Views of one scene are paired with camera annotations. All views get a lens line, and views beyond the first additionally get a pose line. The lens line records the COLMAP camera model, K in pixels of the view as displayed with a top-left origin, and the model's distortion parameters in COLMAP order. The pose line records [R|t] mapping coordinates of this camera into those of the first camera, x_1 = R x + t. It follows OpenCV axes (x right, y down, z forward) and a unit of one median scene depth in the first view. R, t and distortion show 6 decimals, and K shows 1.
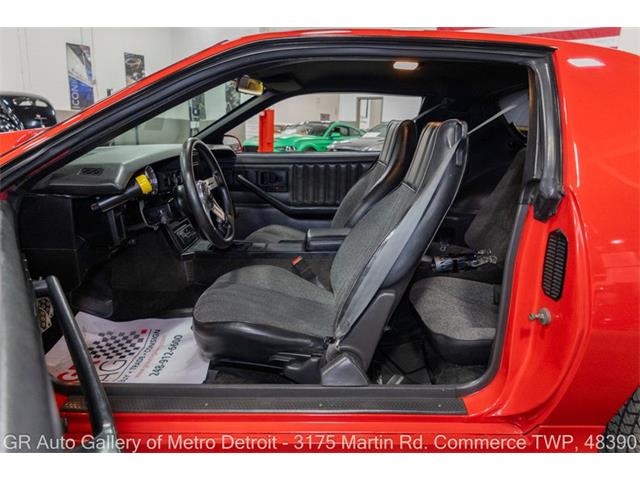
lens RADIAL K [[432.0, 0, 320.0], [0, 432.0, 240.0], [0, 0, 1]] dist [0.001880, -0.000152]
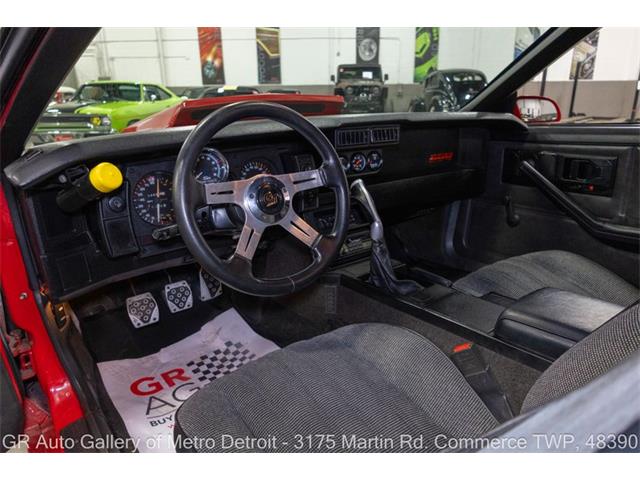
lens RADIAL K [[432.0, 0, 320.0], [0, 432.0, 240.0], [0, 0, 1]] dist [0.001880, -0.000152]
pose [[0.613983, 0.199183, -0.763774, 0.194658], [-0.150950, 0.979407, 0.134072, -0.111879], [0.774751, 0.032973, 0.631407, 0.544715]]
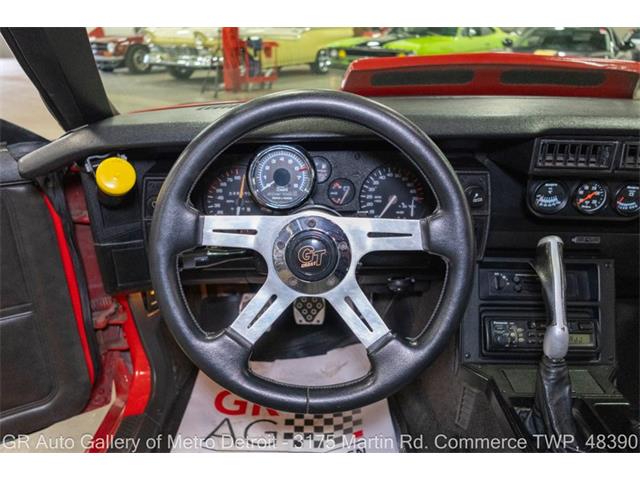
lens RADIAL K [[484.2, 0, 320.0], [0, 484.2, 240.0], [0, 0, 1]] dist [0.006120, -0.030254]
pose [[0.000327, 0.358412, -0.933563, 0.081587], [-0.251045, 0.903696, 0.346858, -0.205202], [0.967975, 0.234253, 0.090273, 0.775604]]
